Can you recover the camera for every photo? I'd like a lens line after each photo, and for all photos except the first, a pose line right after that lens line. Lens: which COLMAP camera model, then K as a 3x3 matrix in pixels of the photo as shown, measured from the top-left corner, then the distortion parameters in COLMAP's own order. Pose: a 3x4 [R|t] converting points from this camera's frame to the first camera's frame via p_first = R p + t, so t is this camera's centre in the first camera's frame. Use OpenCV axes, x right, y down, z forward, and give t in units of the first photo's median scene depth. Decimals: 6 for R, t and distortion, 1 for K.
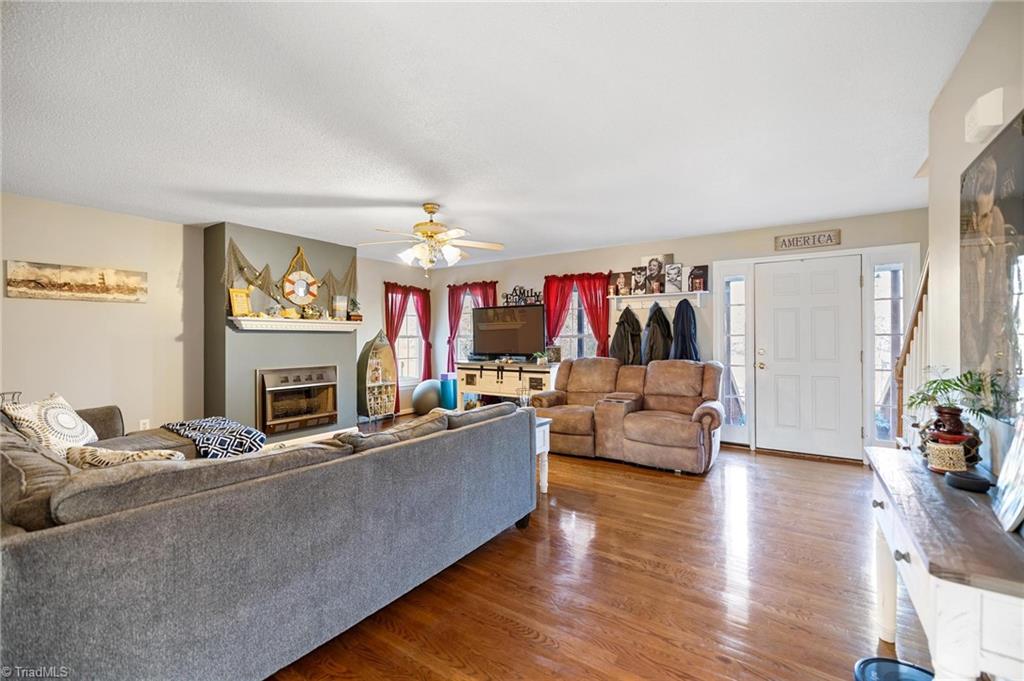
lens RADIAL K [[434.8, 0, 512.0], [0, 434.8, 340.5], [0, 0, 1]] dist [-0.003577, -0.000279]
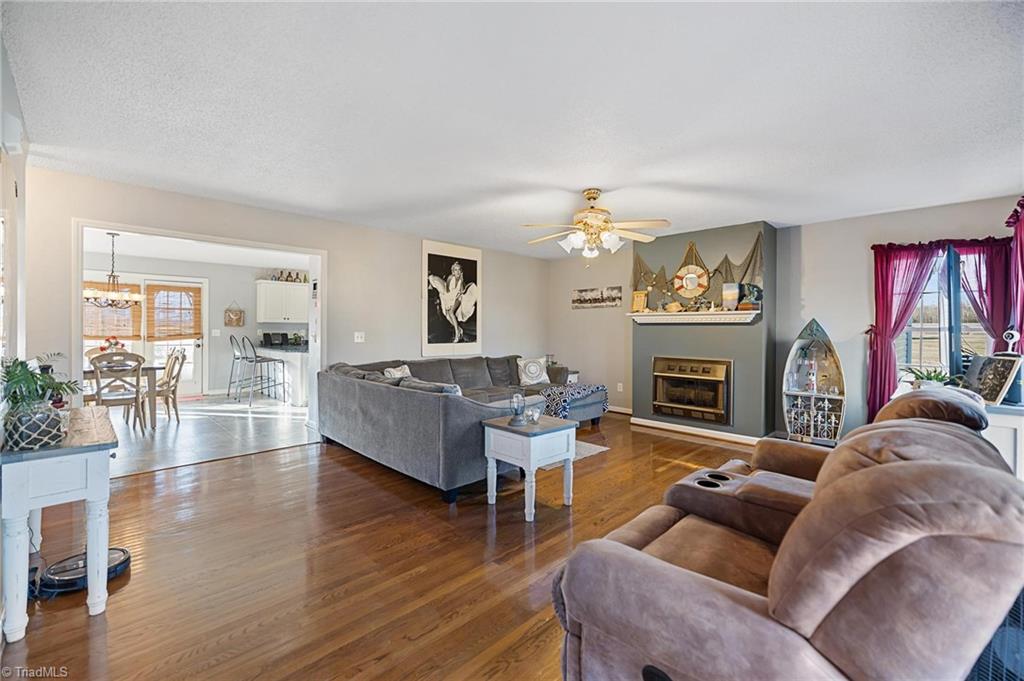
lens RADIAL K [[434.8, 0, 512.0], [0, 434.8, 340.5], [0, 0, 1]] dist [-0.003577, -0.000279]
pose [[-0.202592, 0.028767, -0.978841, 0.737312], [-0.007475, 0.999494, 0.030921, -0.012138], [0.979235, 0.013582, -0.202274, 0.958118]]
